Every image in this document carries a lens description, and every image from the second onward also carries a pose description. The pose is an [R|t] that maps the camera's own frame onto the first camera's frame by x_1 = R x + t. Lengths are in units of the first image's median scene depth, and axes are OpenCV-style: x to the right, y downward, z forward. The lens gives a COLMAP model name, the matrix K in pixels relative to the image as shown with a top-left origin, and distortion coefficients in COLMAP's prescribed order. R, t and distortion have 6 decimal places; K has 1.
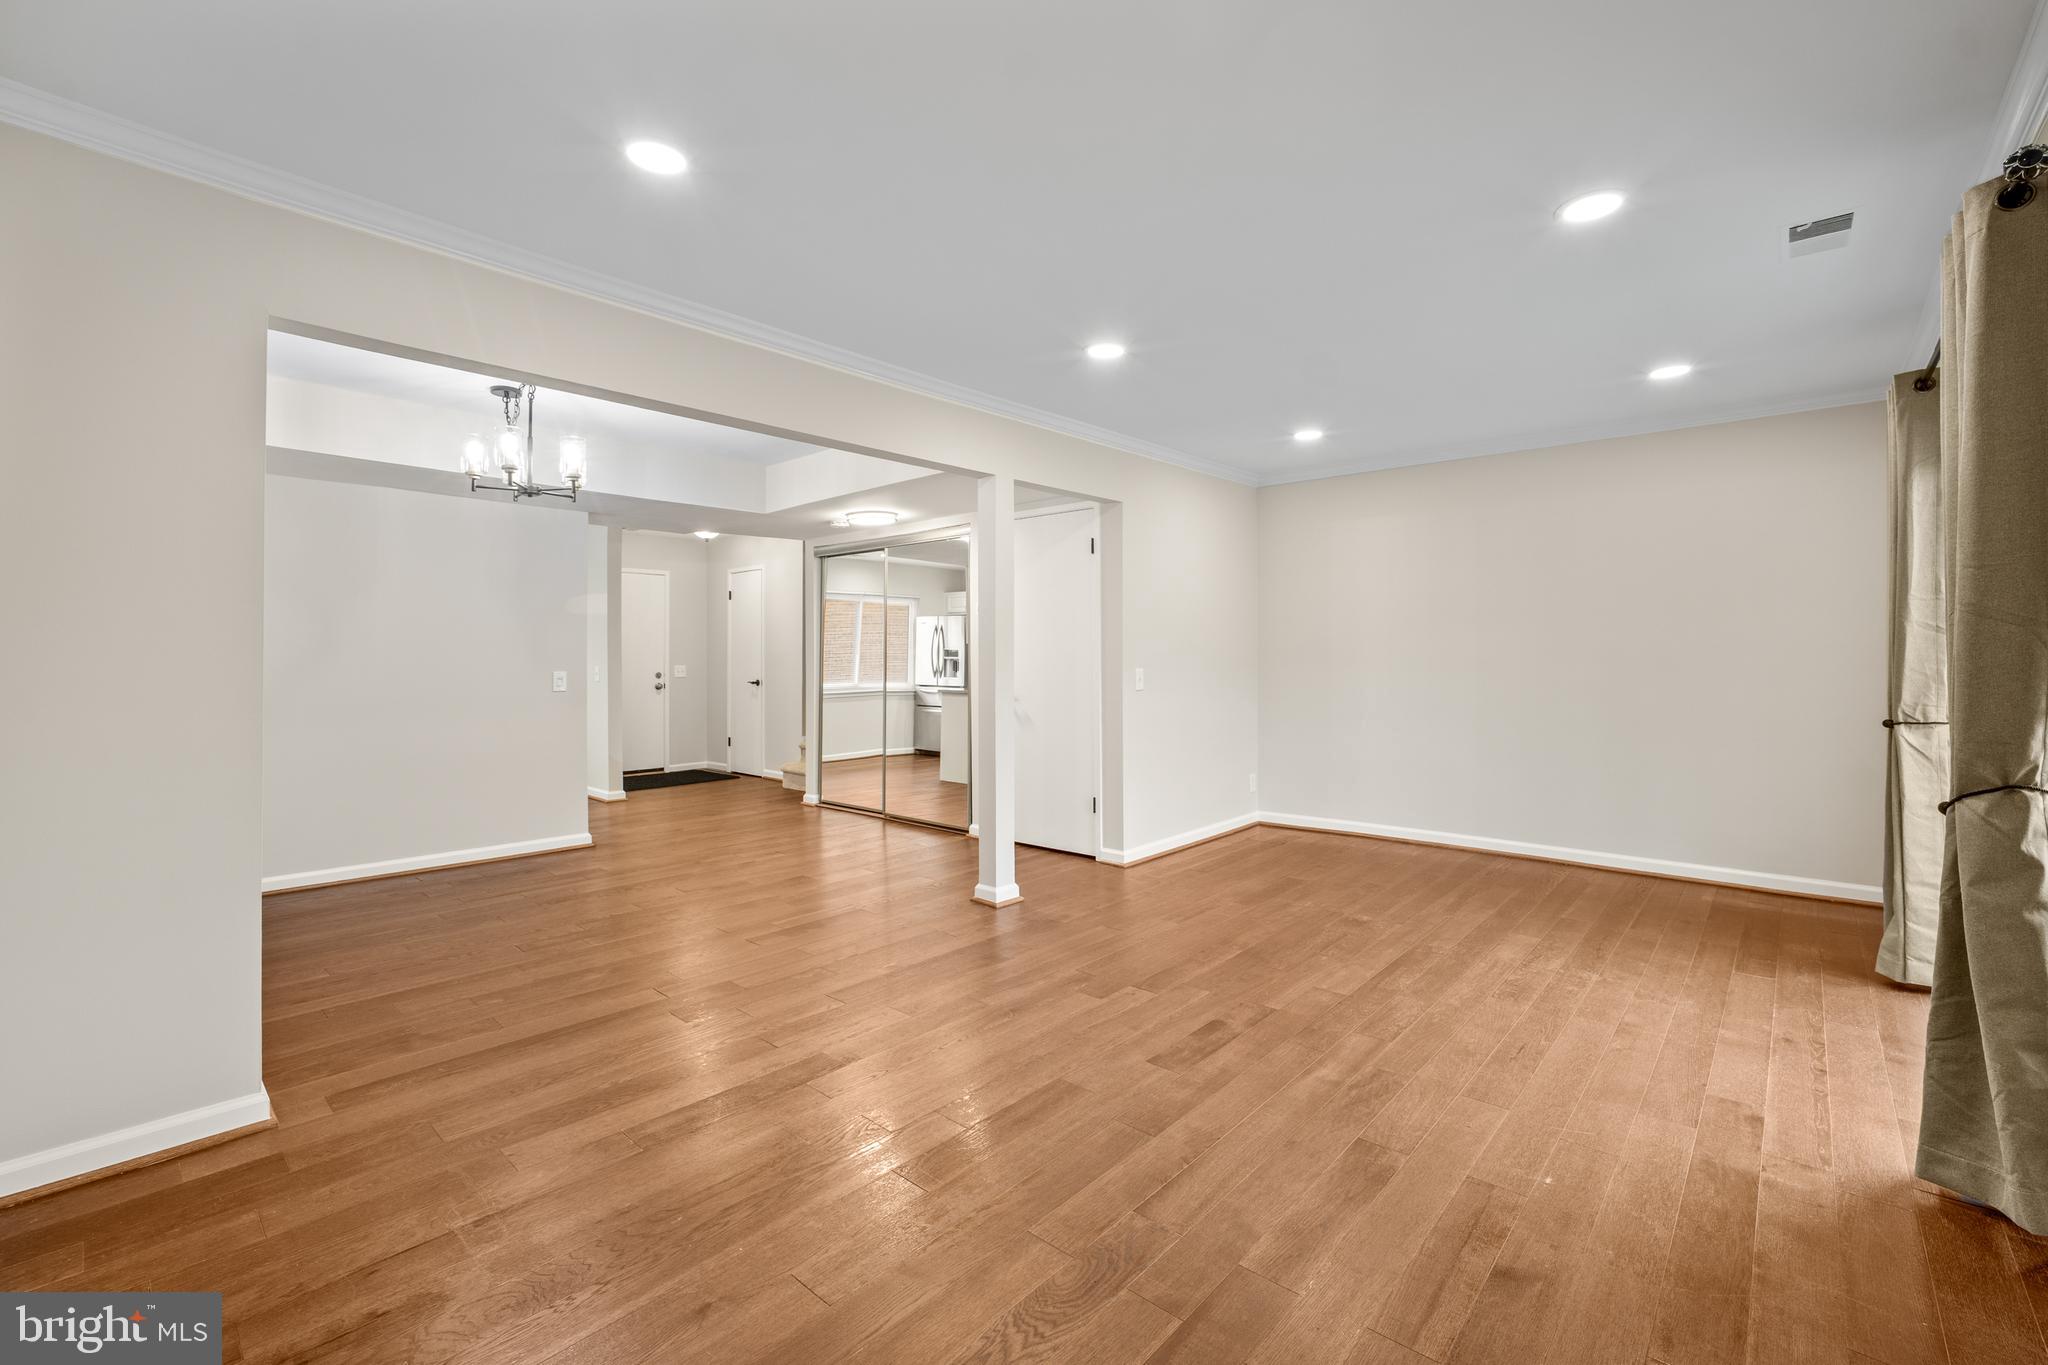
lens RADIAL K [[882.0, 0, 1031.5], [0, 882.0, 643.8], [0, 0, 1]] dist [-0.037328, 0.015065]
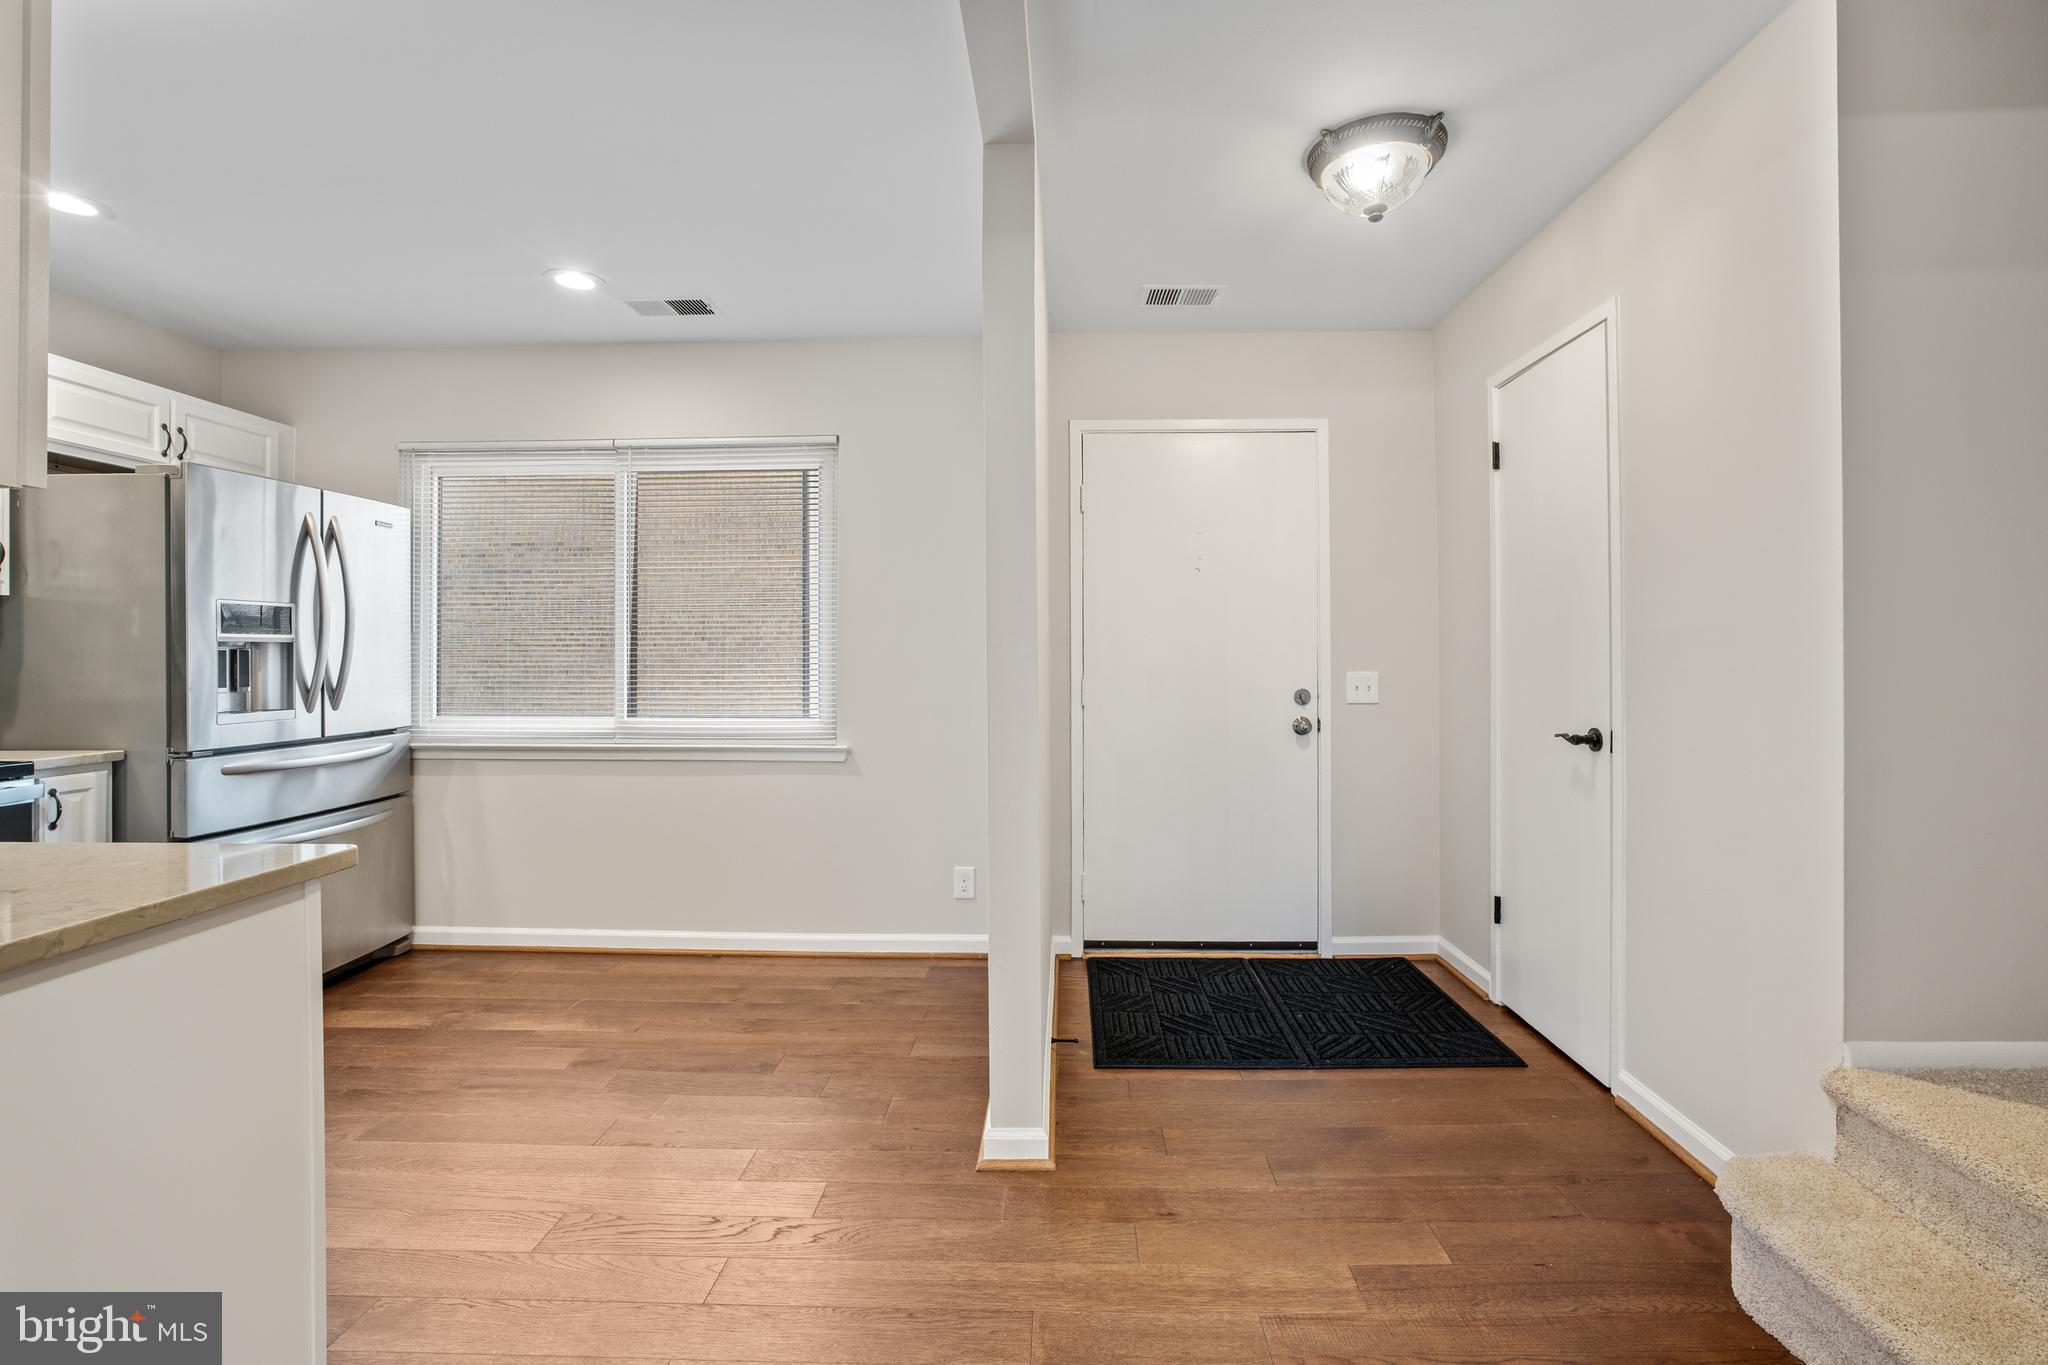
lens RADIAL K [[877.5, 0, 1033.5], [0, 877.5, 661.5], [0, 0, 1]] dist [-0.045933, 0.016093]
pose [[0.644533, 0.004980, -0.764561, -0.483479], [0.013790, 0.999740, 0.018137, 0.027749], [0.764452, -0.022233, 0.644297, 1.529287]]
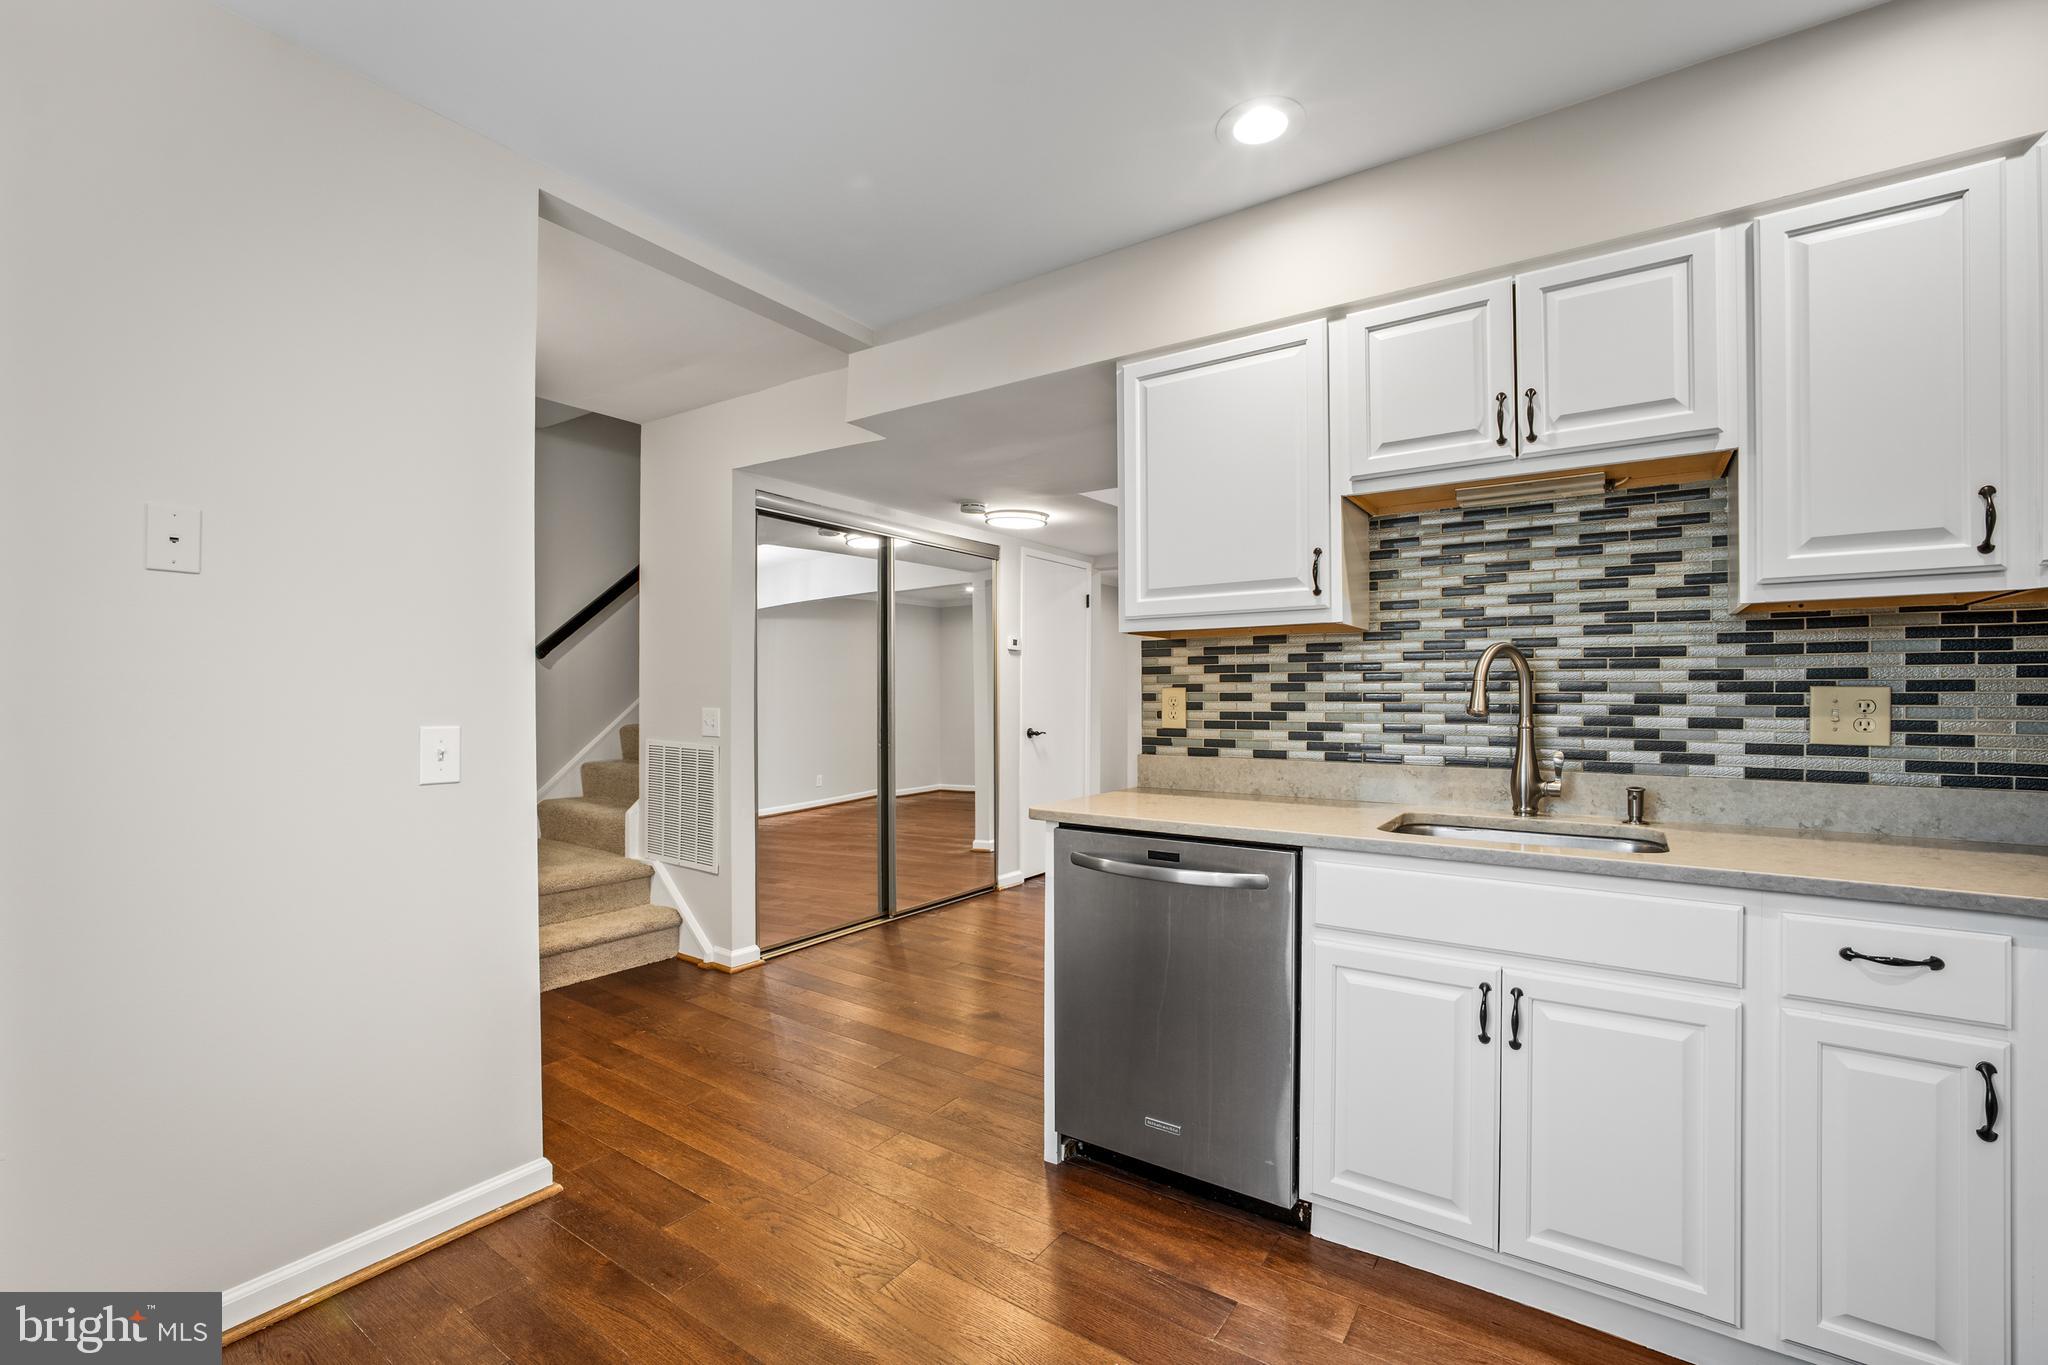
lens RADIAL K [[878.8, 0, 1026.4], [0, 878.8, 692.3], [0, 0, 1]] dist [-0.039354, 0.015484]
pose [[-0.126198, 0.003336, 0.991999, -1.443488], [-0.015561, 0.999865, -0.005342, 0.027413], [-0.991883, -0.016110, -0.126129, 1.612169]]
